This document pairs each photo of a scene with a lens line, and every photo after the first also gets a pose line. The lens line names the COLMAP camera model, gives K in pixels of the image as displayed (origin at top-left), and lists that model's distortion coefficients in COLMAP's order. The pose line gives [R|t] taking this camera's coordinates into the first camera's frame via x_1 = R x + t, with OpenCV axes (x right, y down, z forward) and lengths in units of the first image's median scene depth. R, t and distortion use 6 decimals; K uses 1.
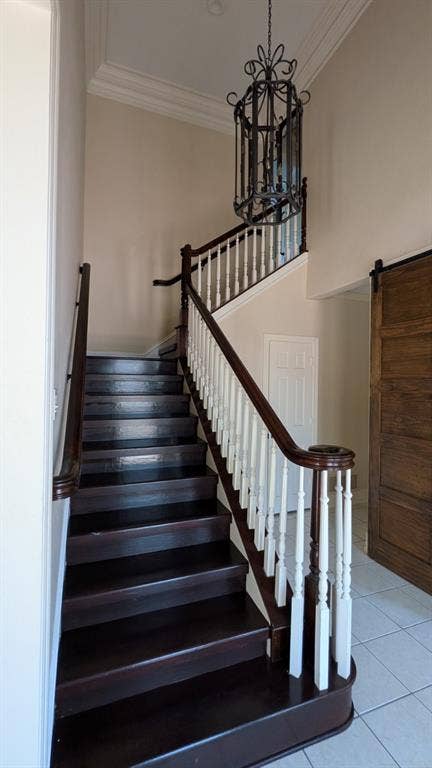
lens RADIAL K [[330.7, 0, 210.1], [0, 330.7, 382.8], [0, 0, 1]] dist [0.001513, -0.000118]
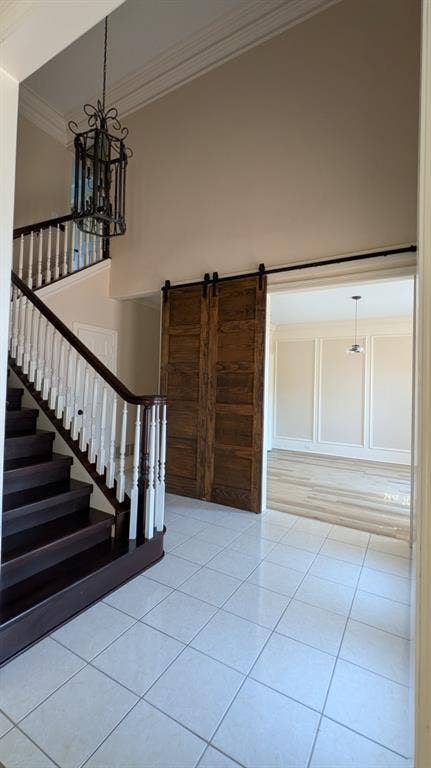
lens RADIAL K [[330.7, 0, 217.1], [0, 330.7, 382.8], [0, 0, 1]] dist [0.001513, -0.000118]
pose [[0.766180, 0.018104, 0.642372, -0.263314], [-0.014563, 0.999836, -0.010809, 0.093256], [-0.642462, -0.001074, 0.766317, -0.259487]]
